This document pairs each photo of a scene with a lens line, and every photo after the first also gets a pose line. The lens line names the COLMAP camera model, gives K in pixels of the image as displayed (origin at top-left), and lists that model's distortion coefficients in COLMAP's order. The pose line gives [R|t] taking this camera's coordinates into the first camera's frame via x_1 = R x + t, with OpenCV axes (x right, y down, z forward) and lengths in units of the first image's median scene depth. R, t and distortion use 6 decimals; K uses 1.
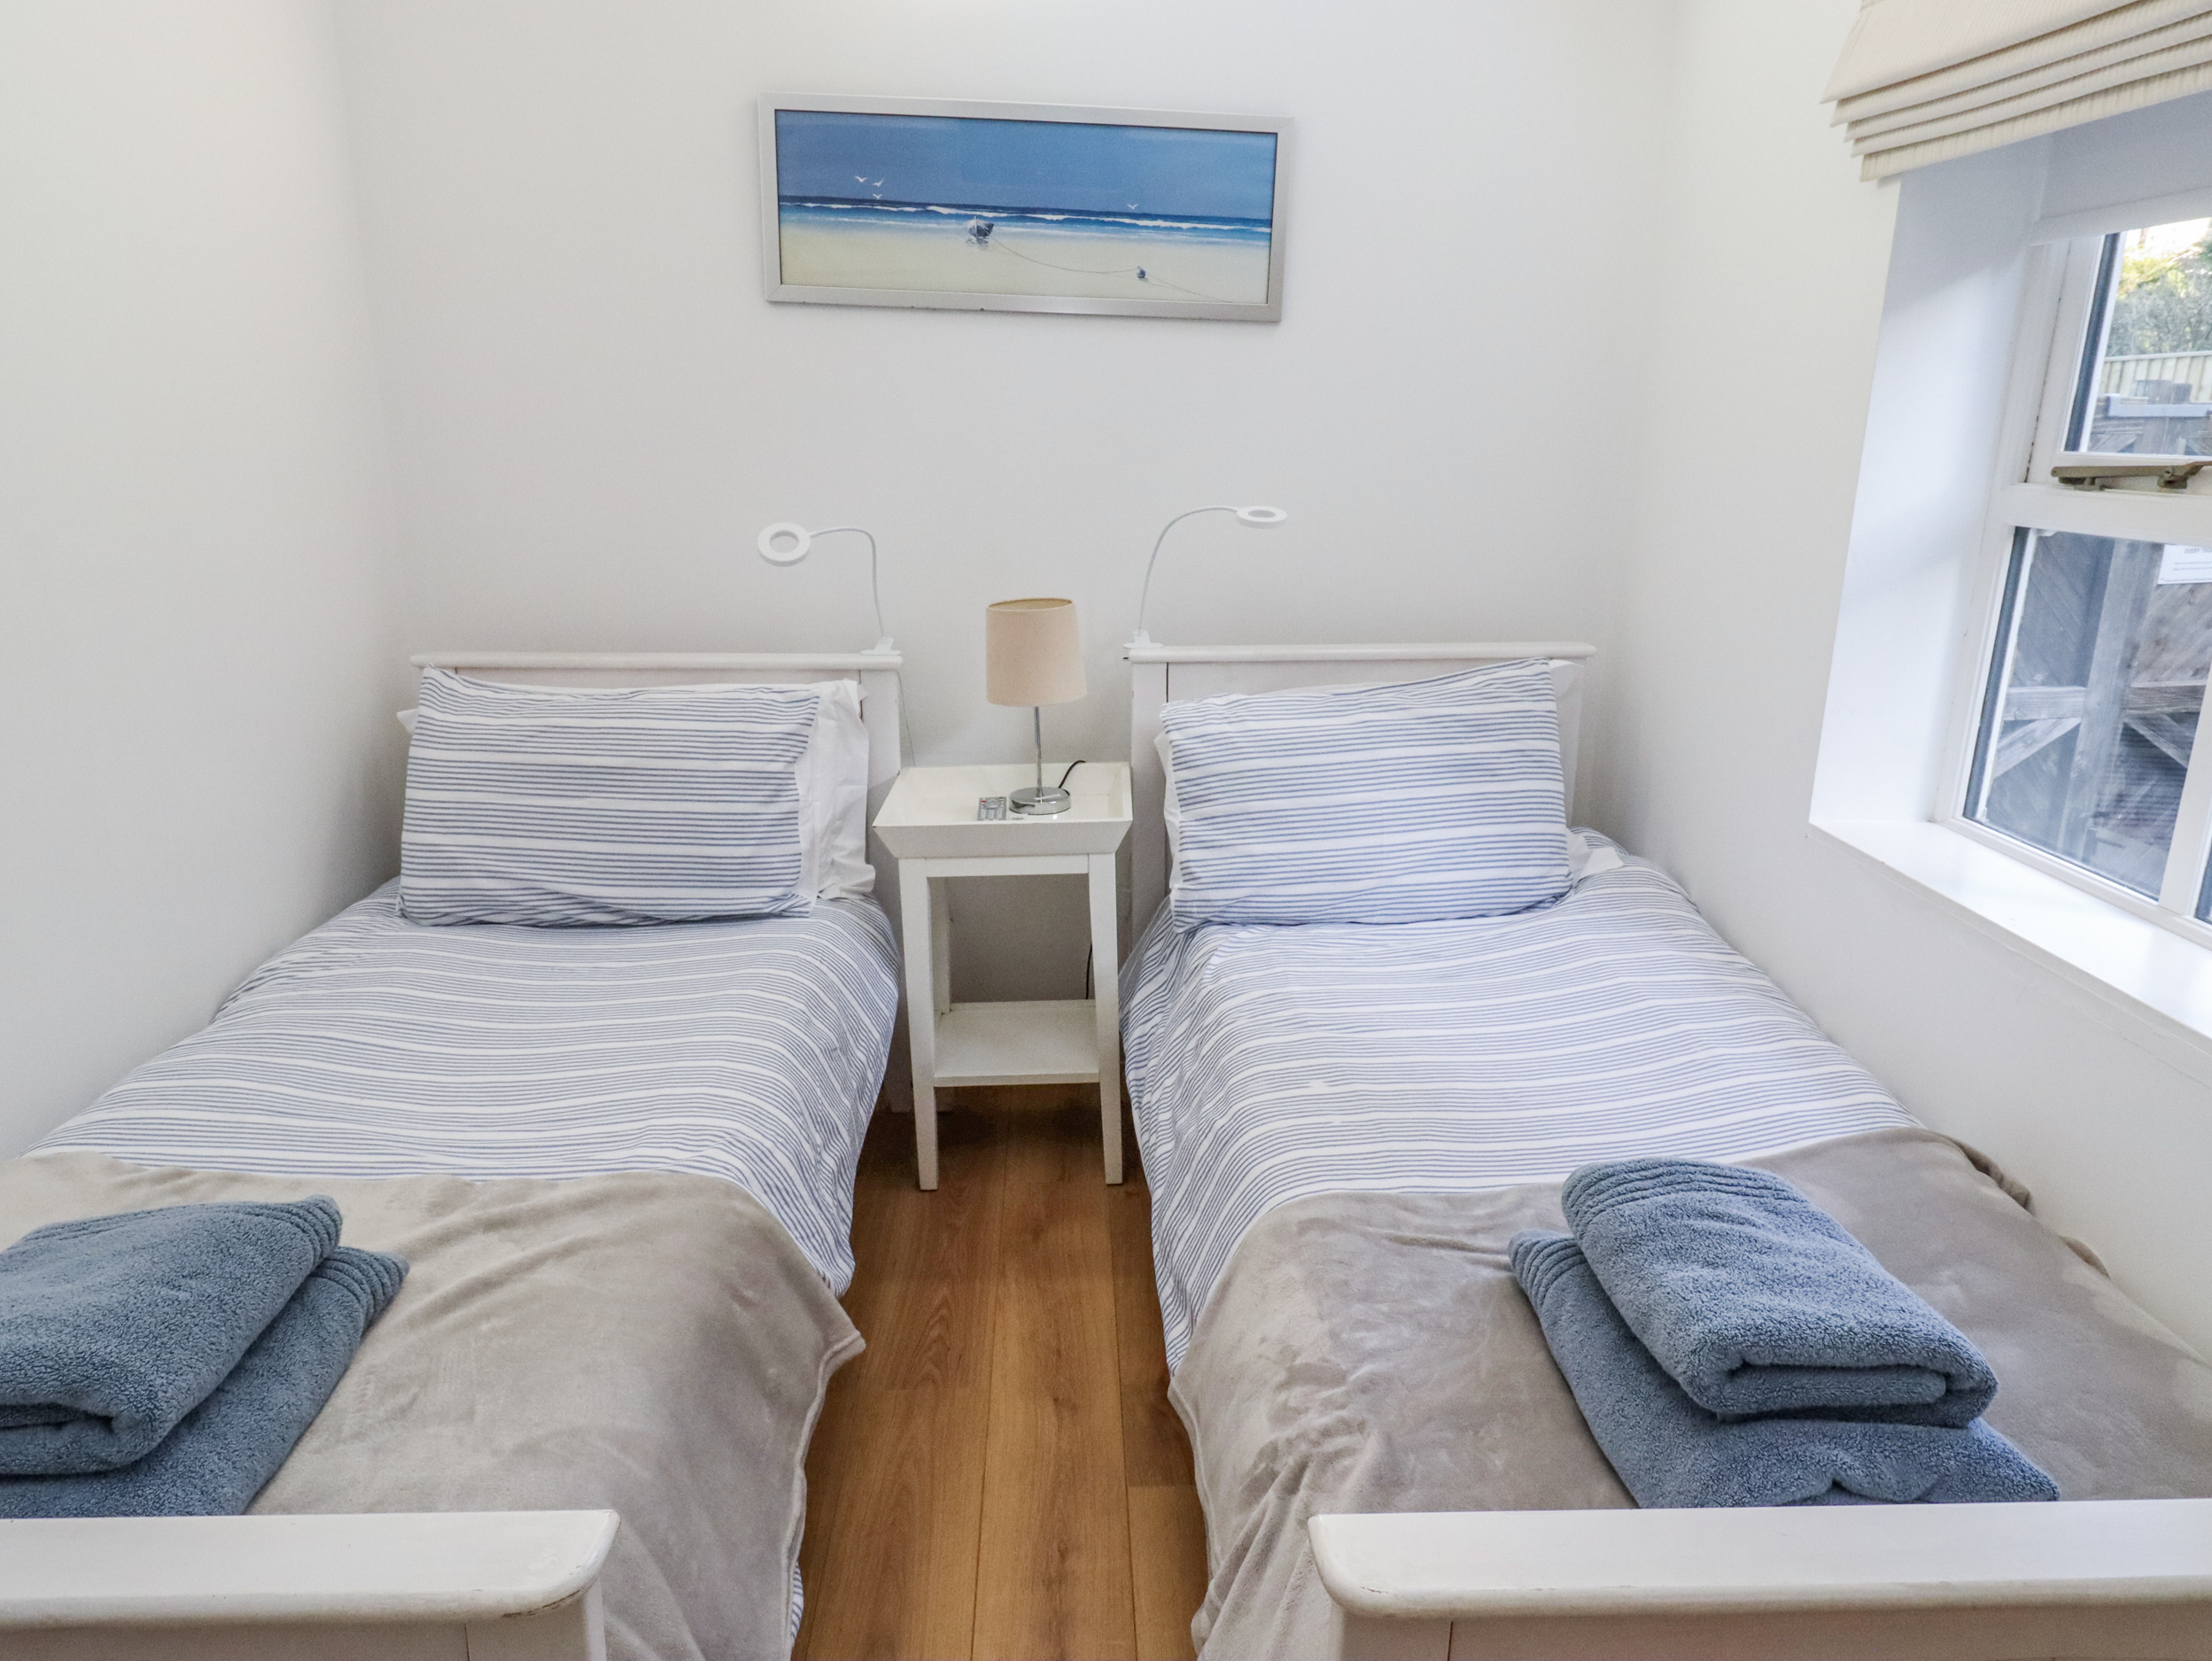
lens RADIAL K [[1418.3, 0, 1108.8], [0, 1418.3, 816.6], [0, 0, 1]] dist [0.004888, 0.007132]
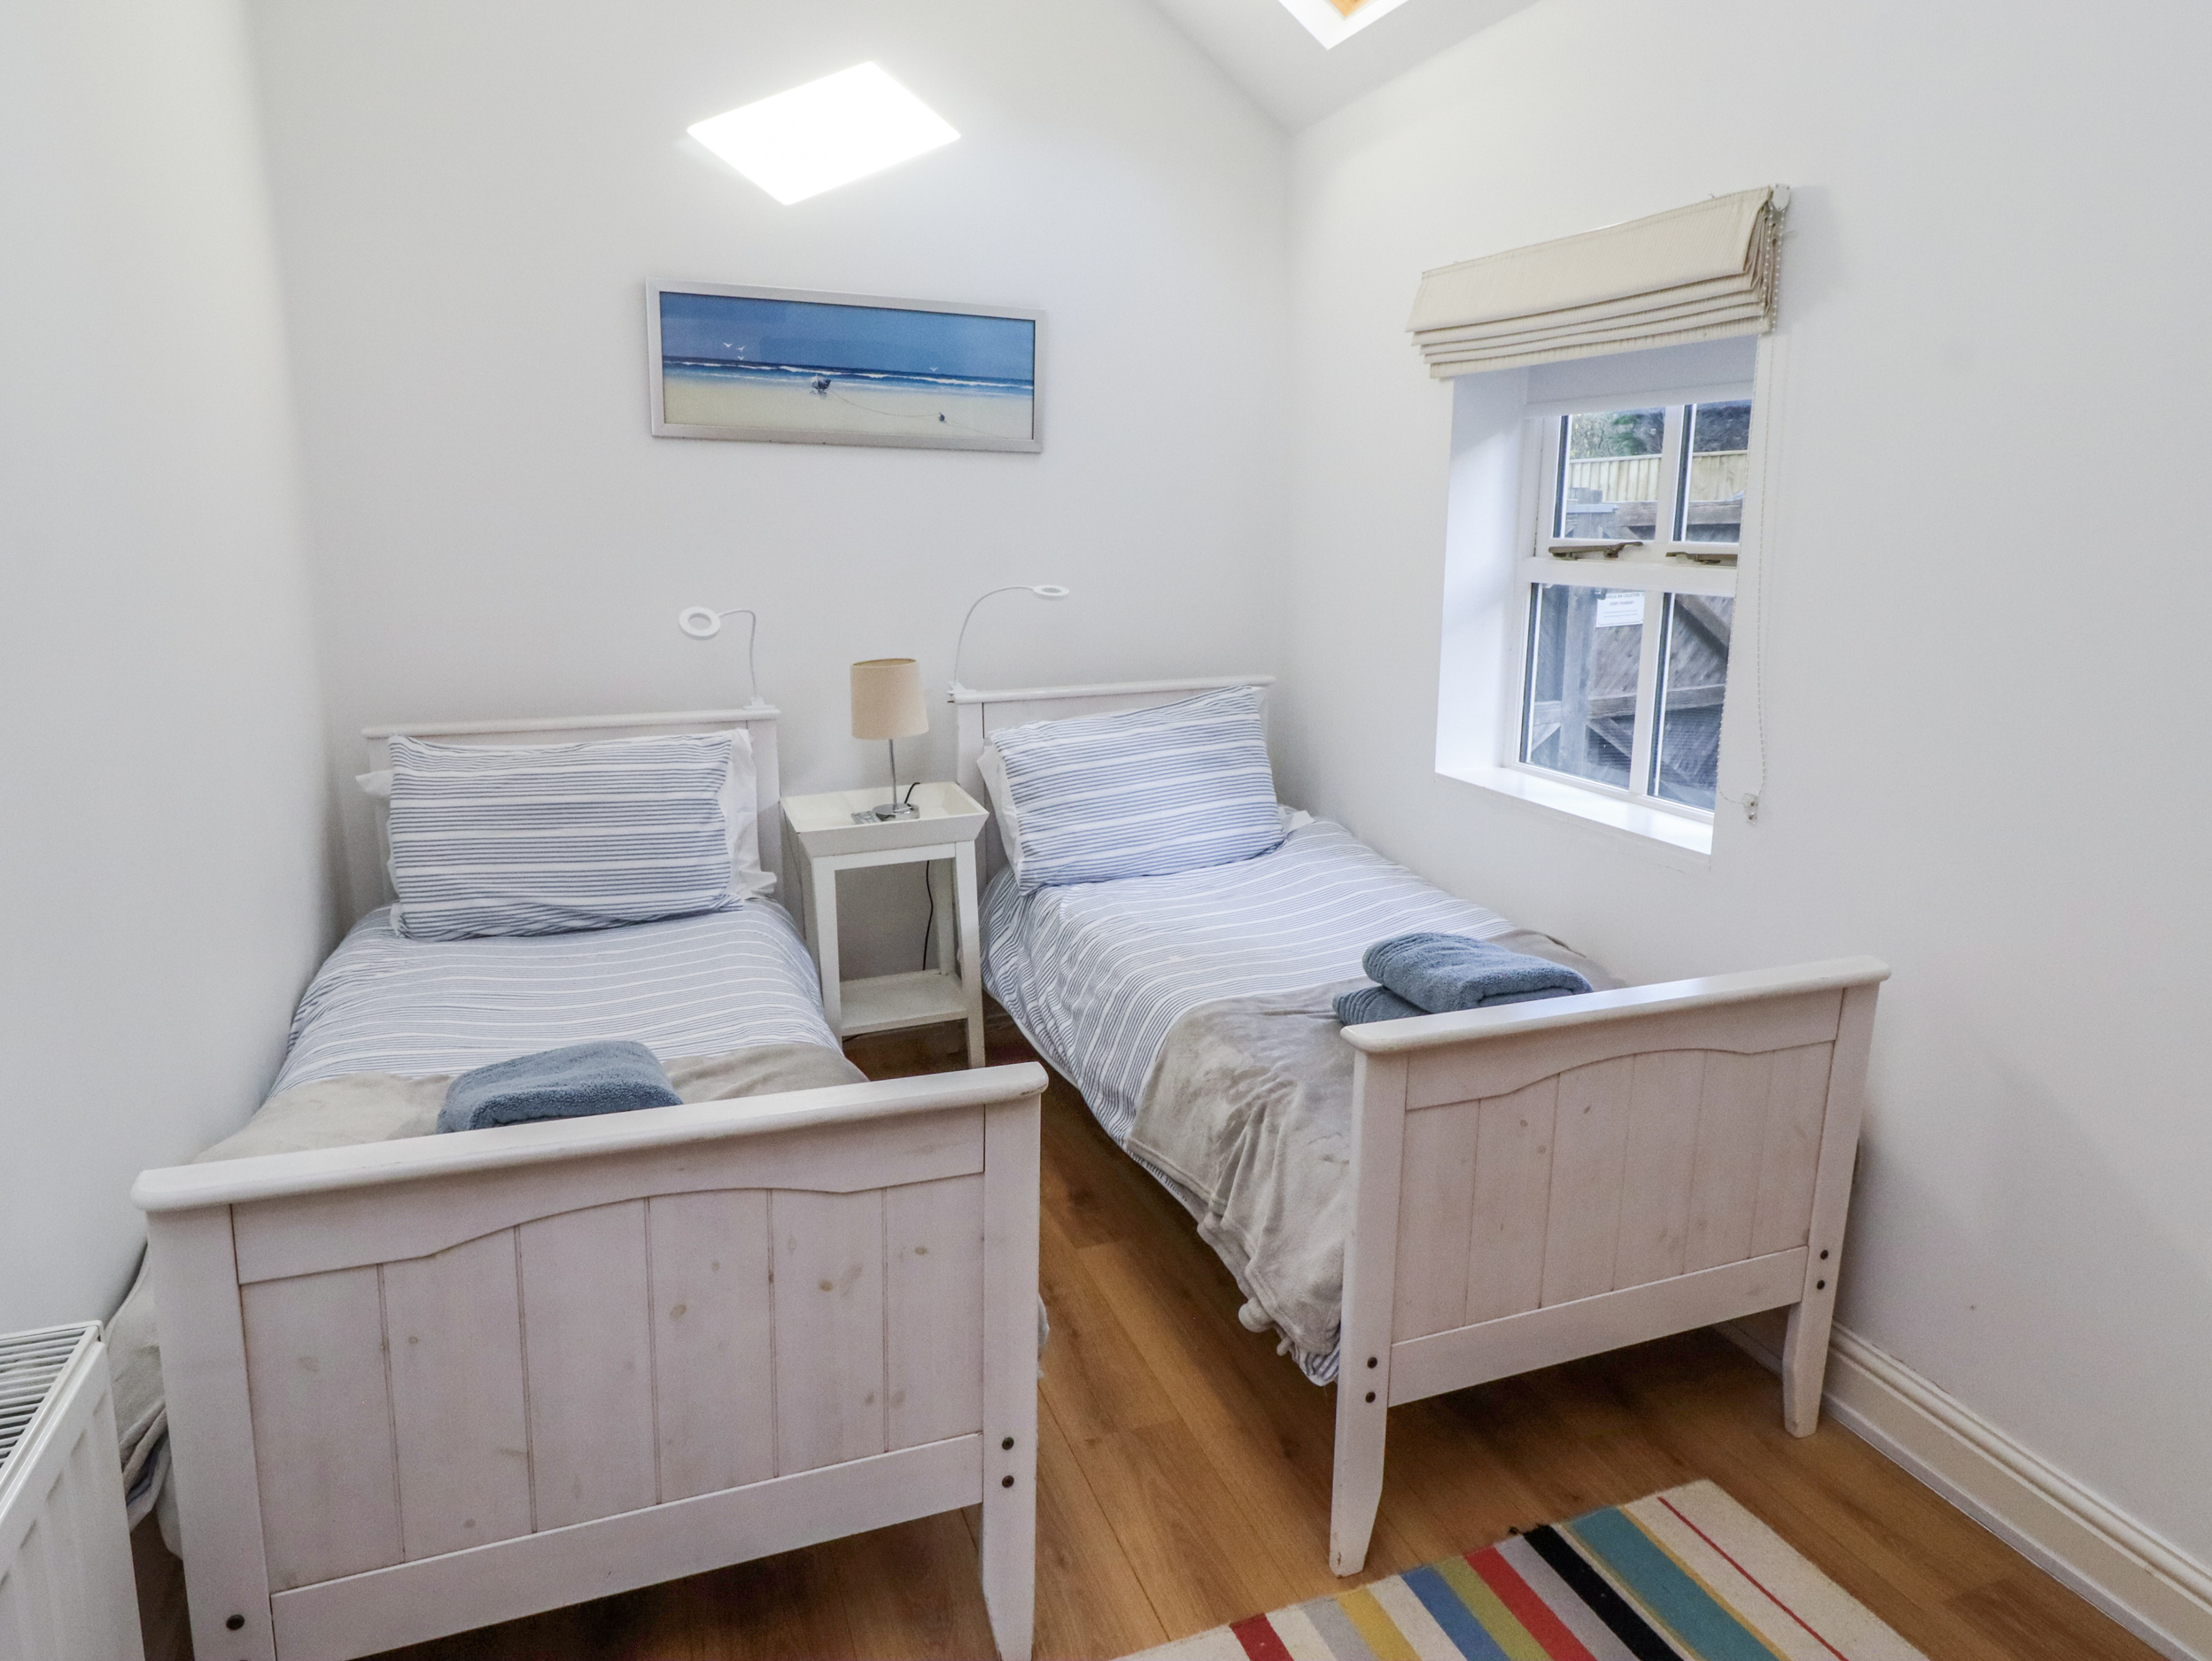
lens RADIAL K [[1418.3, 0, 1105.7], [0, 1418.3, 838.6], [0, 0, 1]] dist [0.004888, 0.007132]
pose [[0.952189, -0.079177, 0.295072, -0.276138], [0.093090, 0.995098, -0.033382, 0.081195], [-0.290983, 0.059254, 0.954892, -0.332533]]
